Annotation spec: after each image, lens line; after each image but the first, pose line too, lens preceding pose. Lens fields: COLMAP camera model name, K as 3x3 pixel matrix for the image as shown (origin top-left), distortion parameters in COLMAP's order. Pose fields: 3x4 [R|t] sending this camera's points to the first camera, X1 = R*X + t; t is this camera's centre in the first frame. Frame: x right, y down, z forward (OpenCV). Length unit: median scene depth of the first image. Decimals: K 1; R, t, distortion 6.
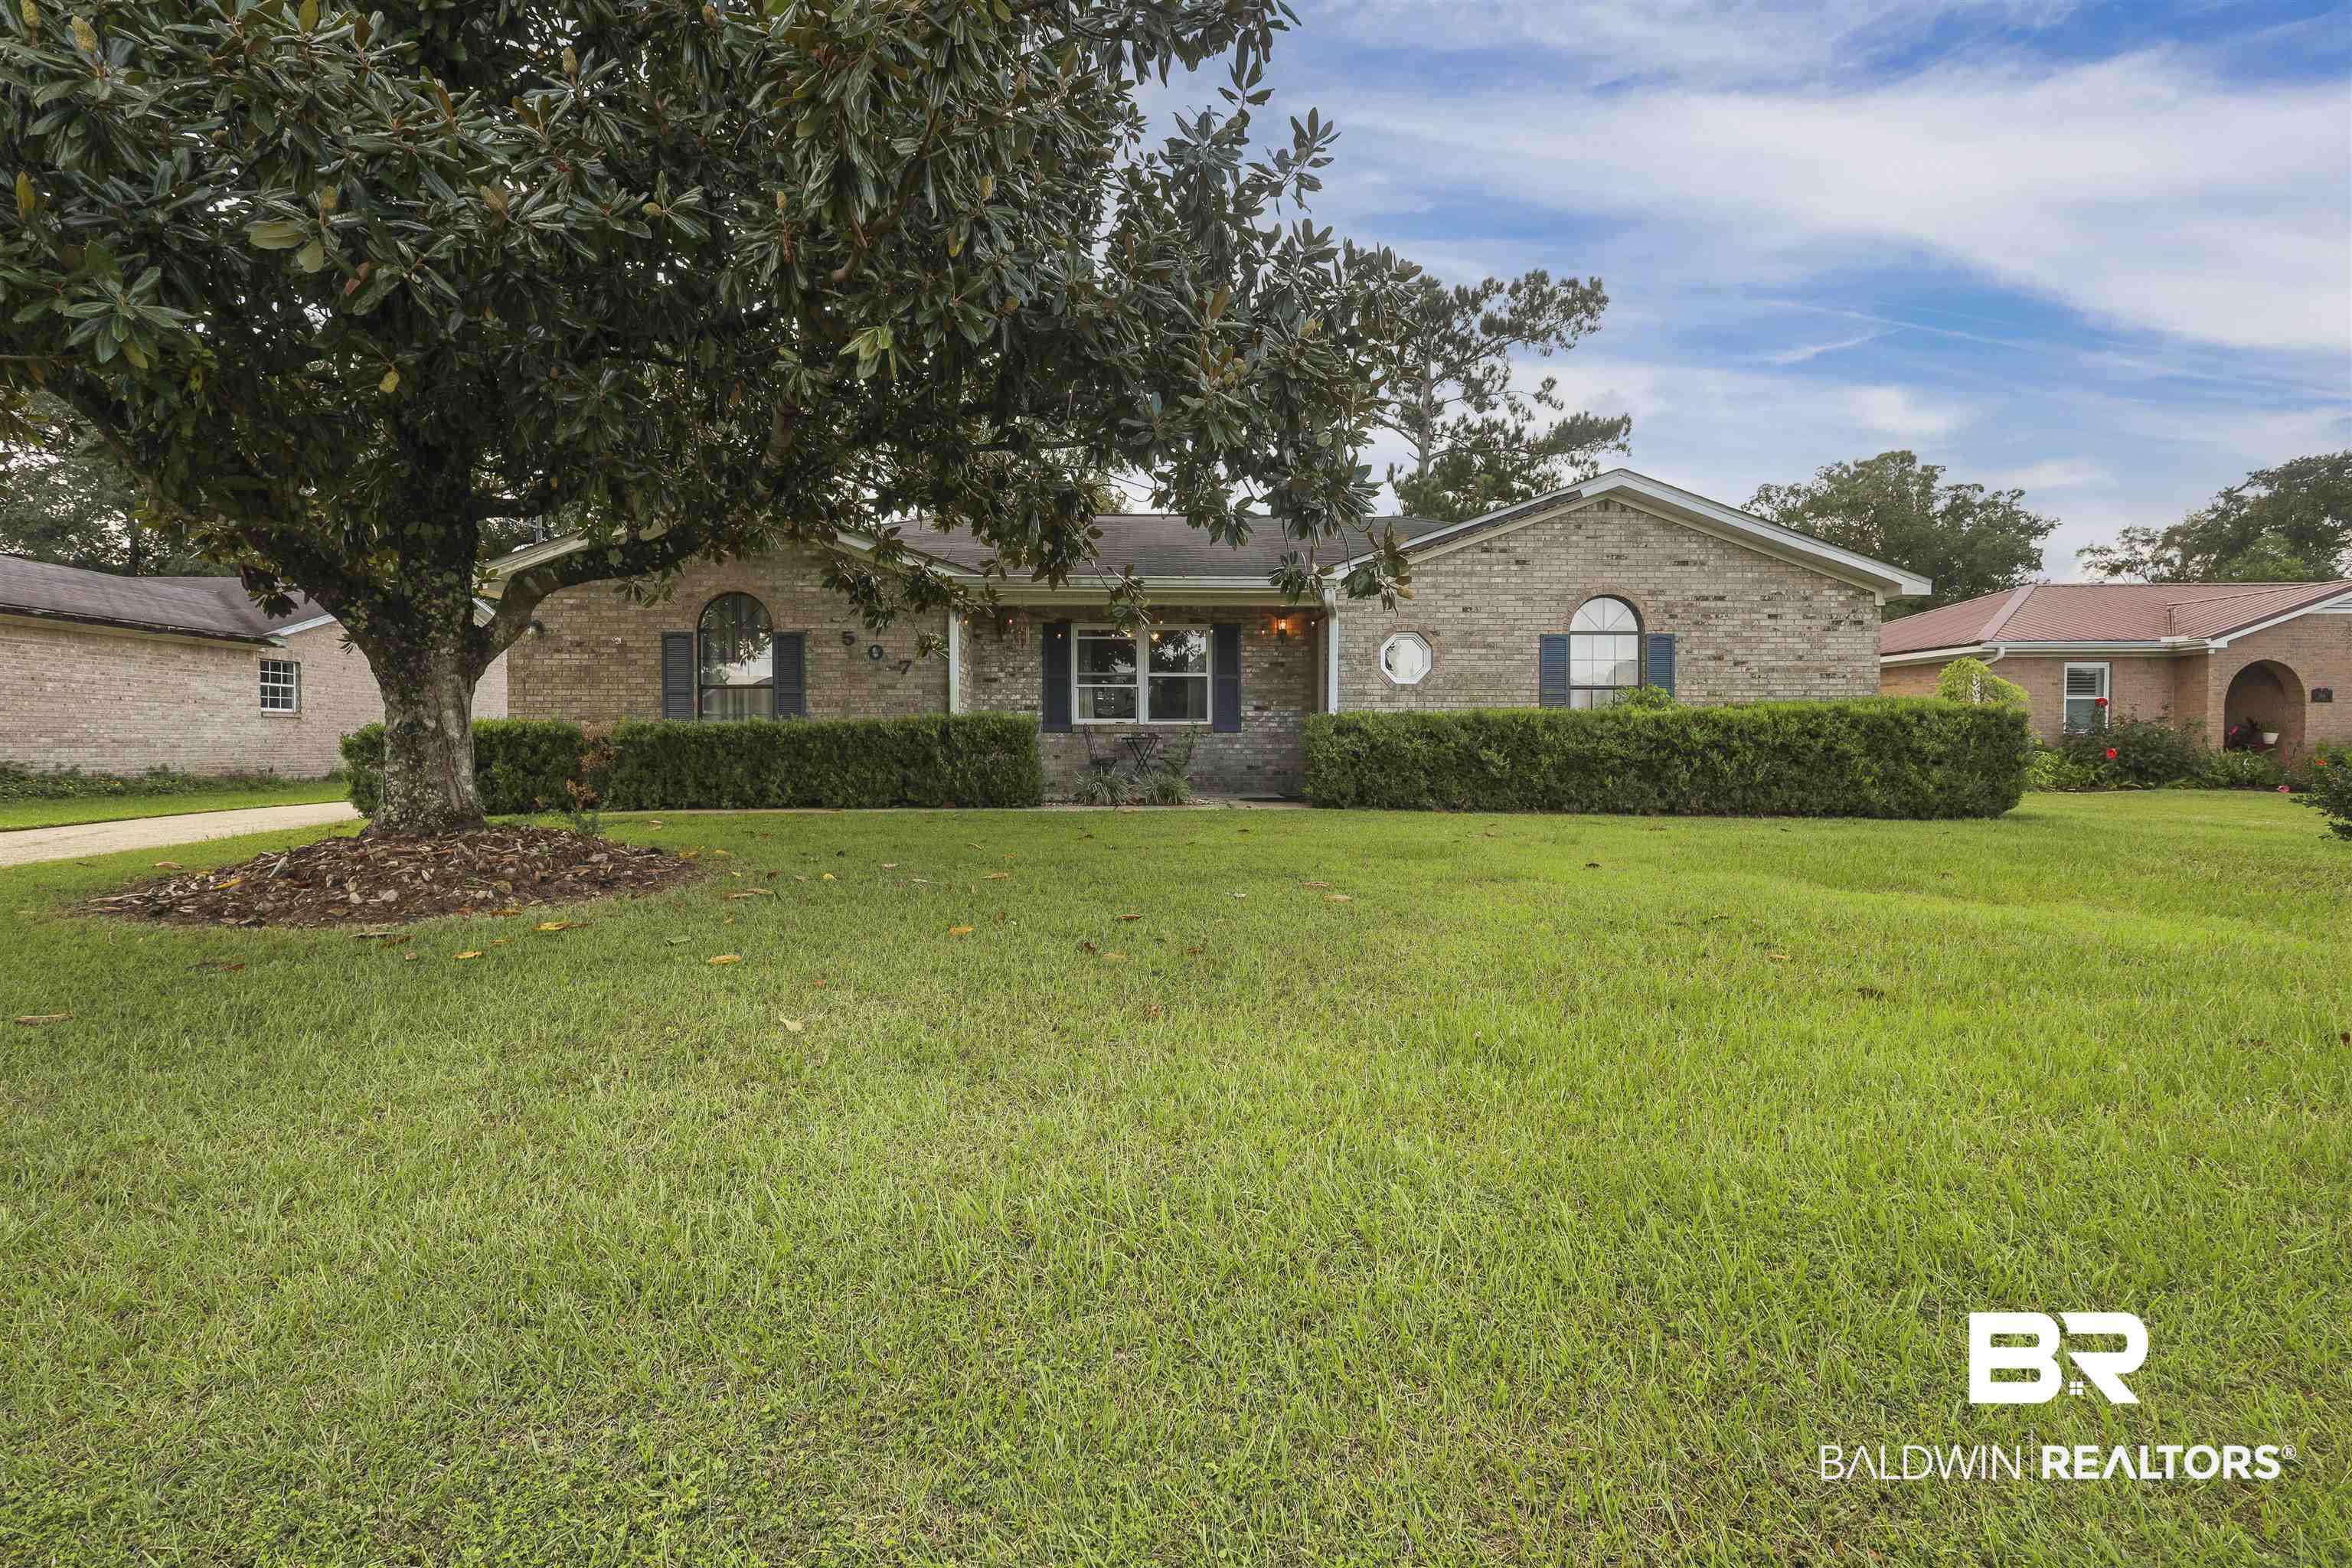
lens RADIAL K [[1094.1, 0, 1158.9], [0, 1094.1, 778.7], [0, 0, 1]] dist [-0.000716, 0.000146]
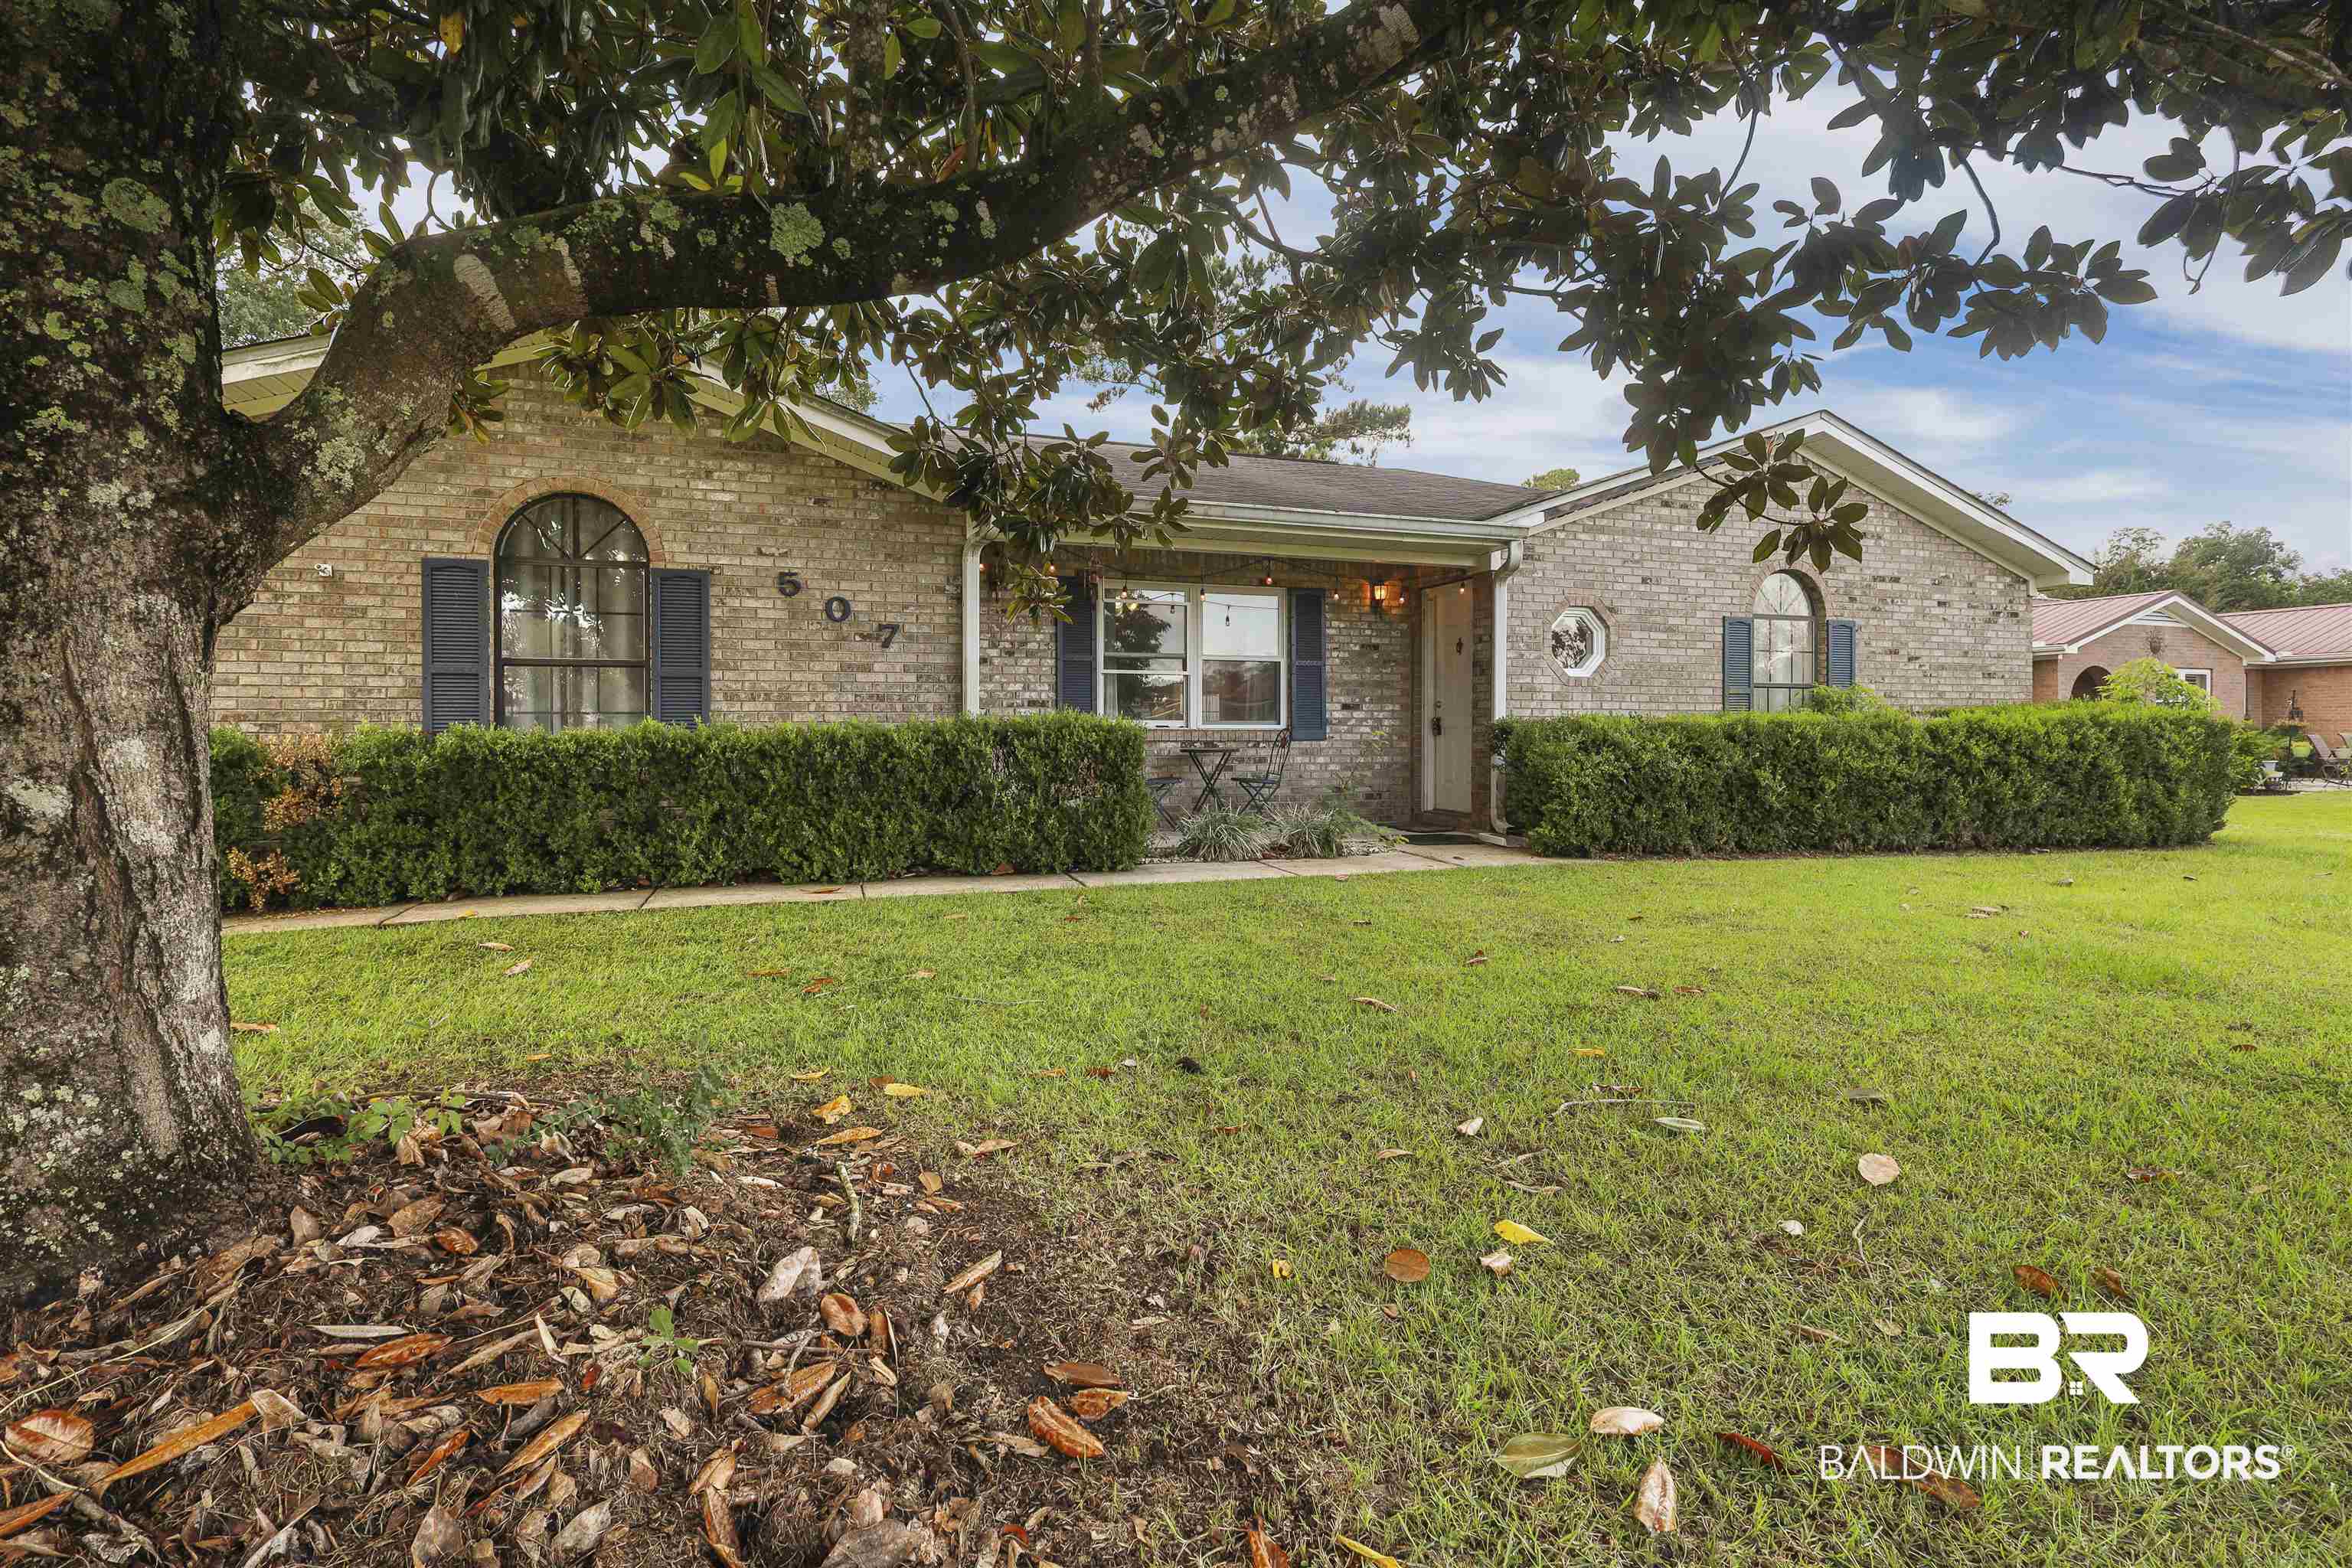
lens RADIAL K [[1112.5, 0, 1162.2], [0, 1112.5, 742.2], [0, 0, 1]] dist [0.001140, 0.000753]
pose [[0.953809, -0.001295, 0.300410, -0.273199], [0.008068, 0.999740, -0.021308, -0.029720], [-0.300305, 0.022747, 0.953572, 0.376611]]
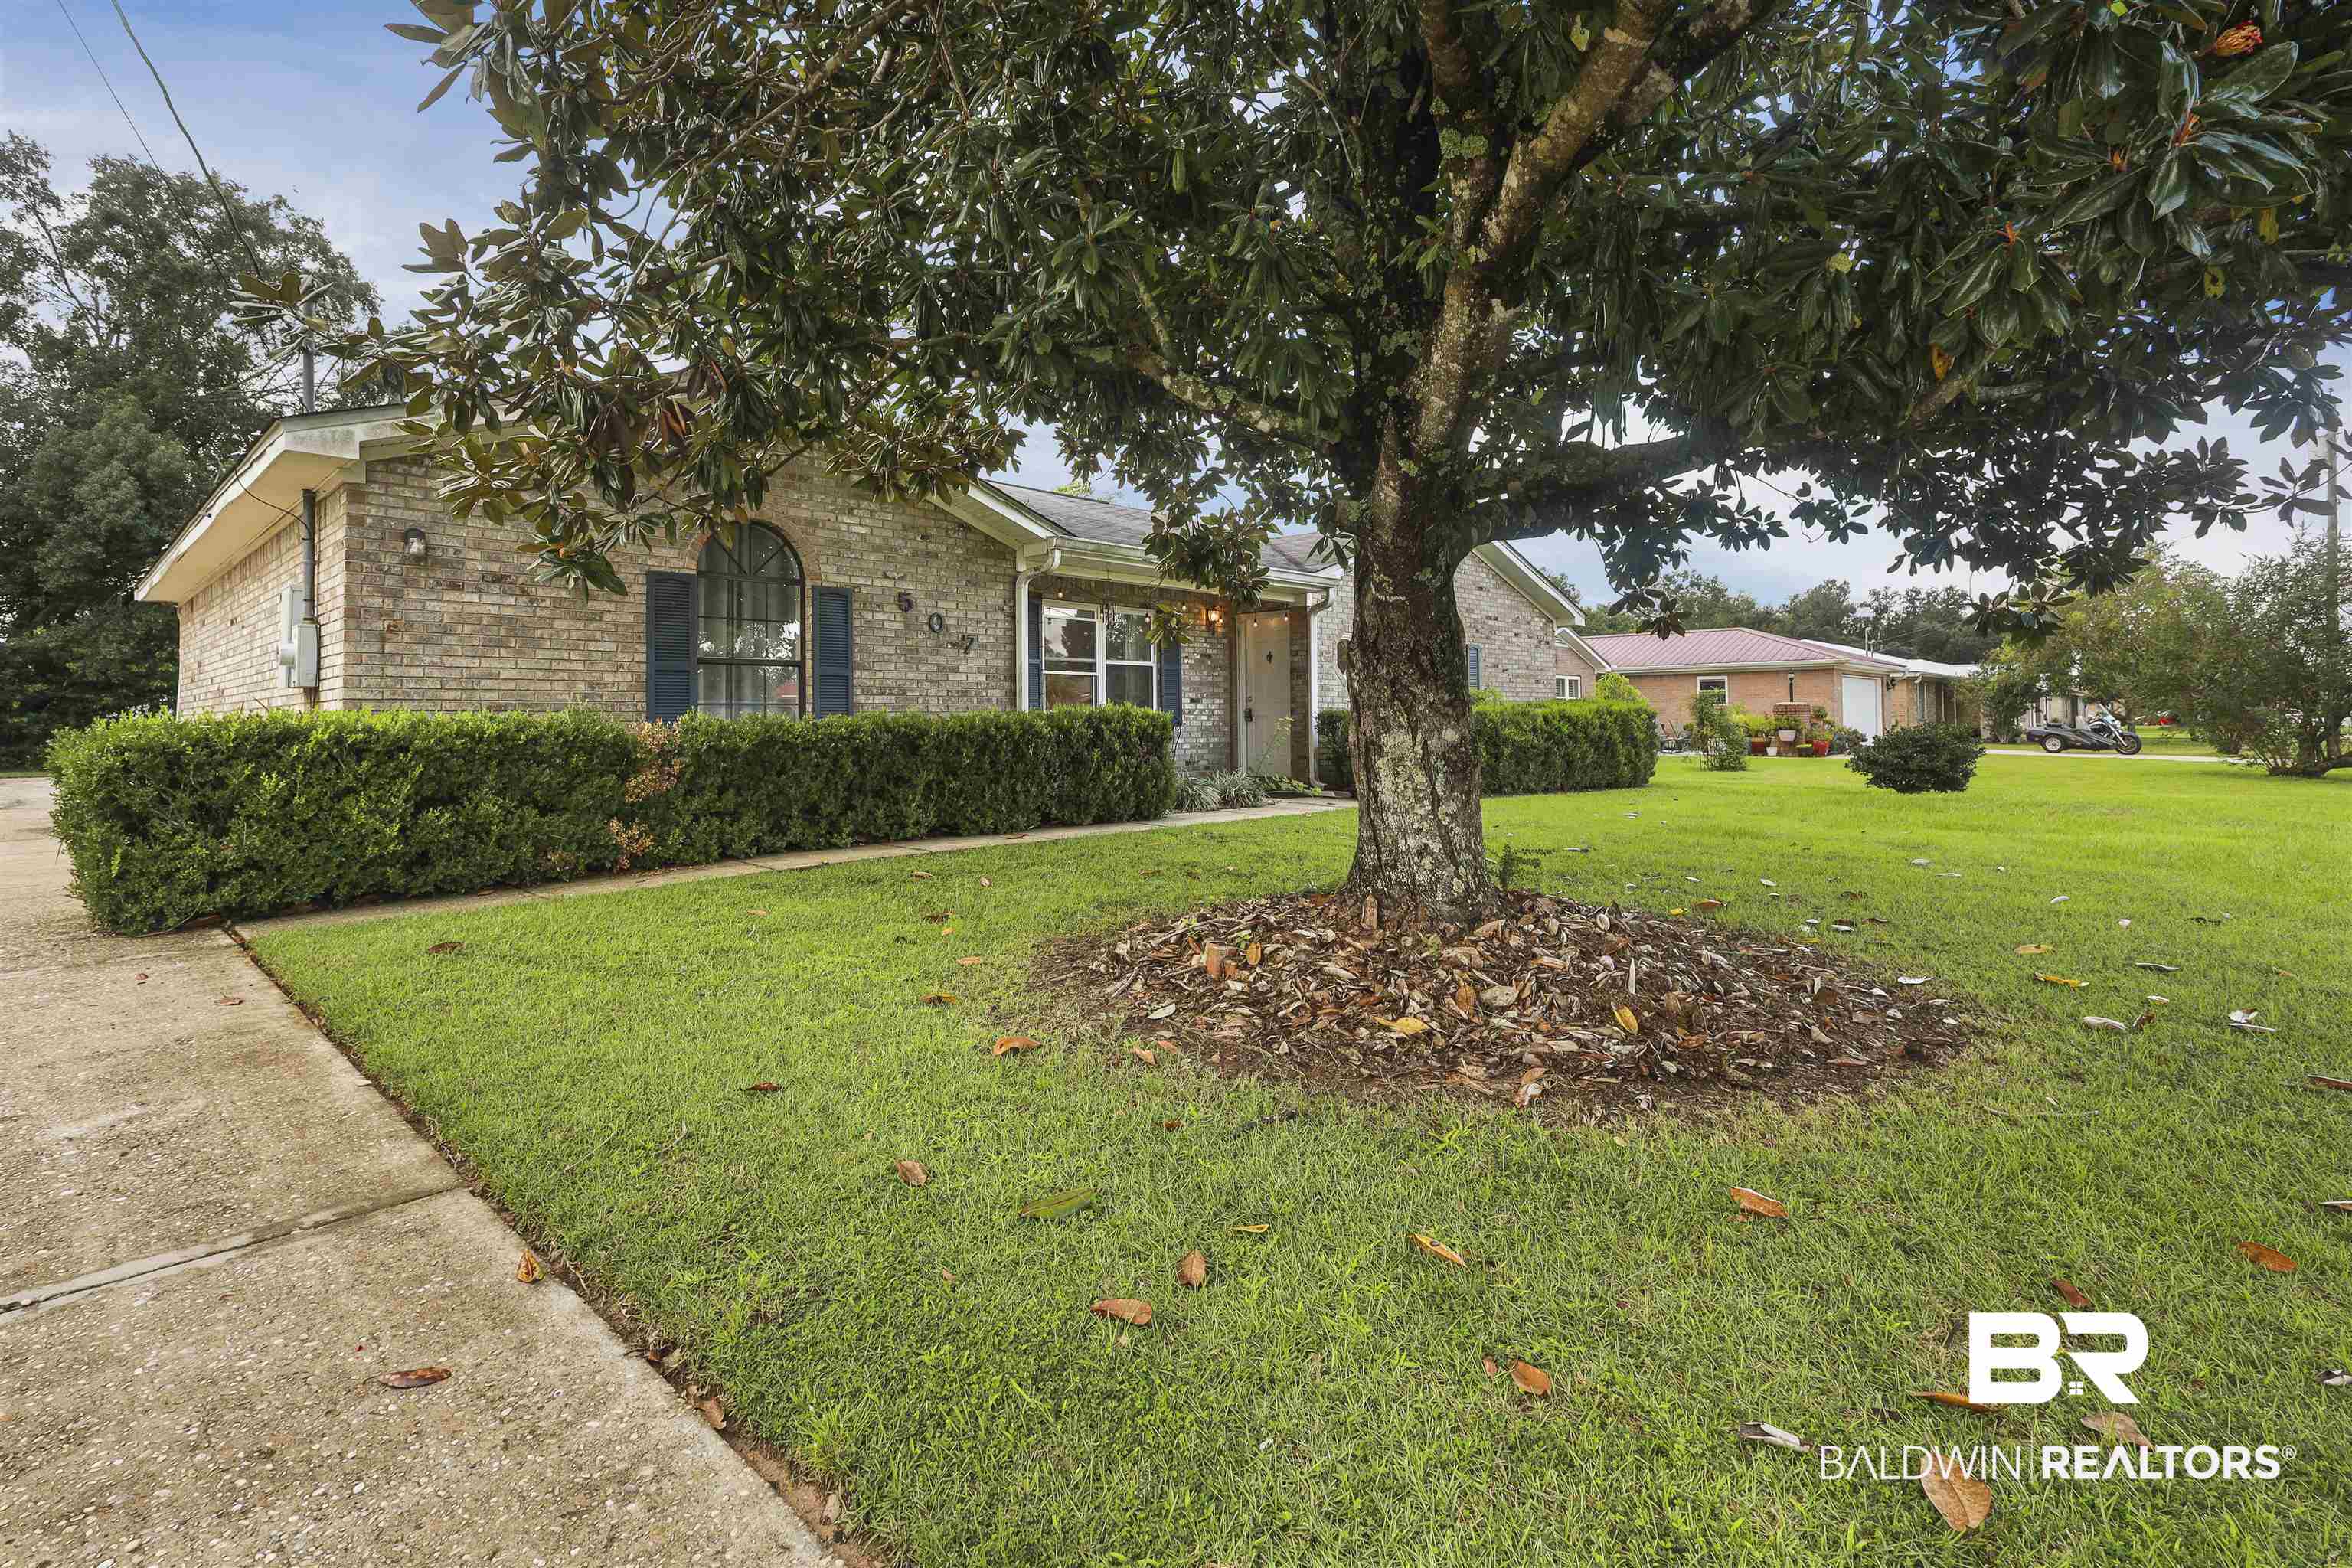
lens RADIAL K [[1131.6, 0, 1168.4], [0, 1131.6, 700.8], [0, 0, 1]] dist [-0.000764, -0.000109]
pose [[0.716540, 0.010960, 0.697459, -0.685648], [0.026414, 0.998733, -0.042831, -0.025389], [-0.697045, 0.049113, 0.715343, 0.341245]]
